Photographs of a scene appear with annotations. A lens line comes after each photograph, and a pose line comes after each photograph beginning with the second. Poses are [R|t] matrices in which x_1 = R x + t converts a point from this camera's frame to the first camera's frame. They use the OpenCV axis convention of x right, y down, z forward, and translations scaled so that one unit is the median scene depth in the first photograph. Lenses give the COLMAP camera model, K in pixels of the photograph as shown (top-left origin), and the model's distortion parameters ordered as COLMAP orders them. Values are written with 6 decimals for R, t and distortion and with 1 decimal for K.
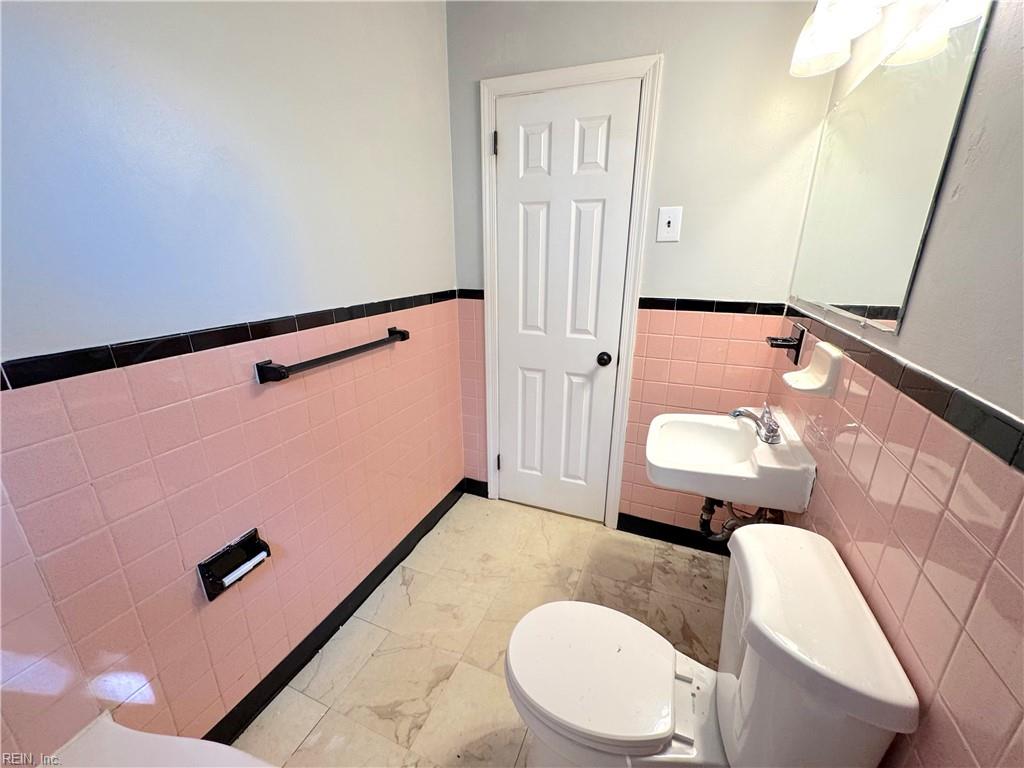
lens RADIAL K [[408.9, 0, 511.9], [0, 408.9, 384.8], [0, 0, 1]] dist [-0.001629, -0.000127]
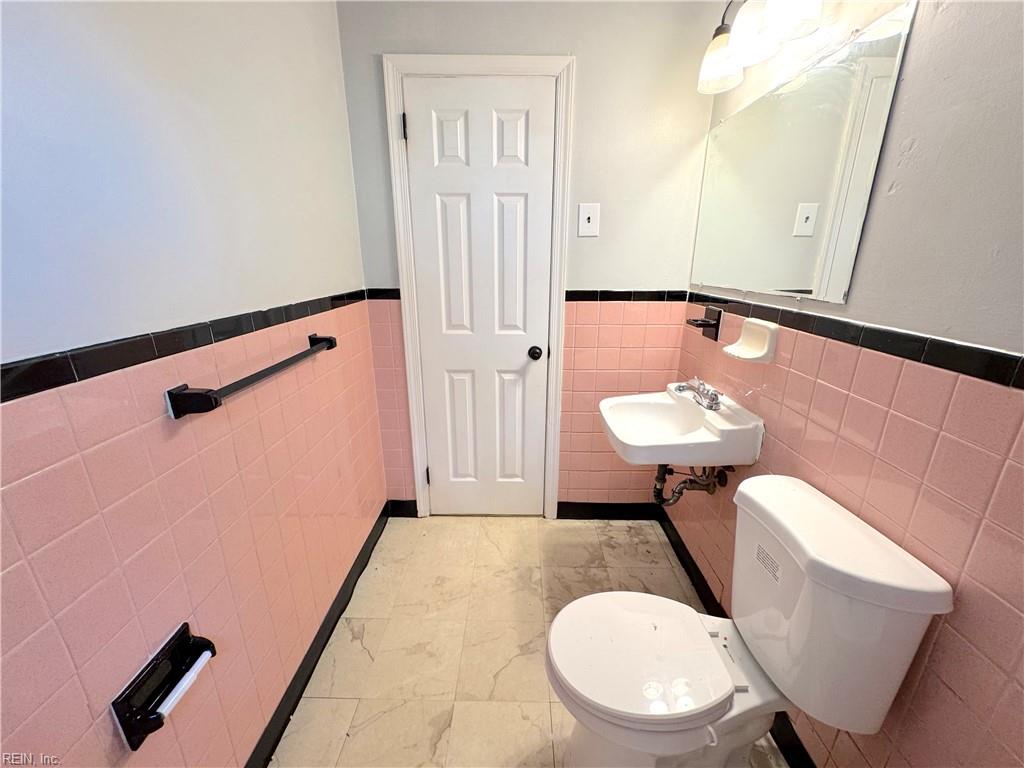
lens RADIAL K [[408.9, 0, 511.9], [0, 408.9, 384.8], [0, 0, 1]] dist [-0.001629, -0.000127]
pose [[0.931089, -0.109295, 0.348034, -0.211362], [0.113445, 0.993508, 0.008498, -0.000664], [-0.346703, 0.031570, 0.937443, 0.089229]]
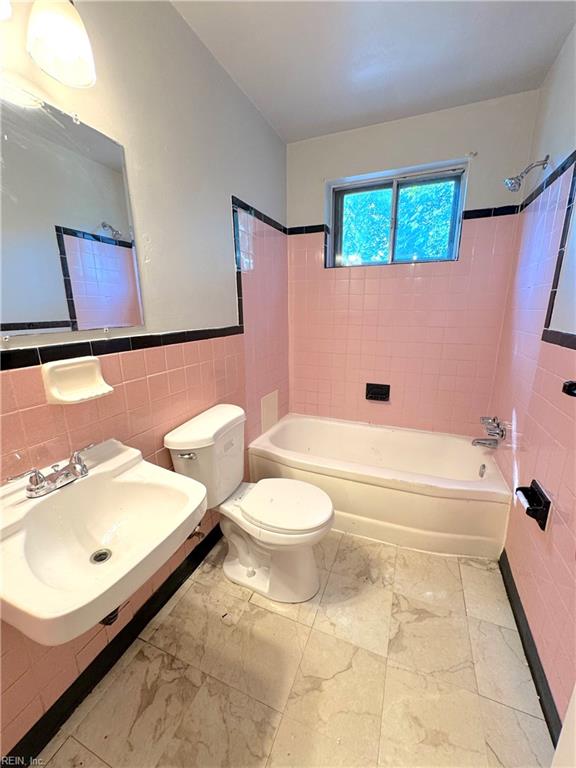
lens RADIAL K [[306.6, 0, 289.4], [0, 306.6, 383.6], [0, 0, 1]] dist [-0.001629, -0.000127]
pose [[-0.999983, 0.005526, 0.001703, 0.104771], [0.005590, 0.848393, 0.529338, -0.308373], [0.001480, 0.529339, -0.848409, 1.115980]]
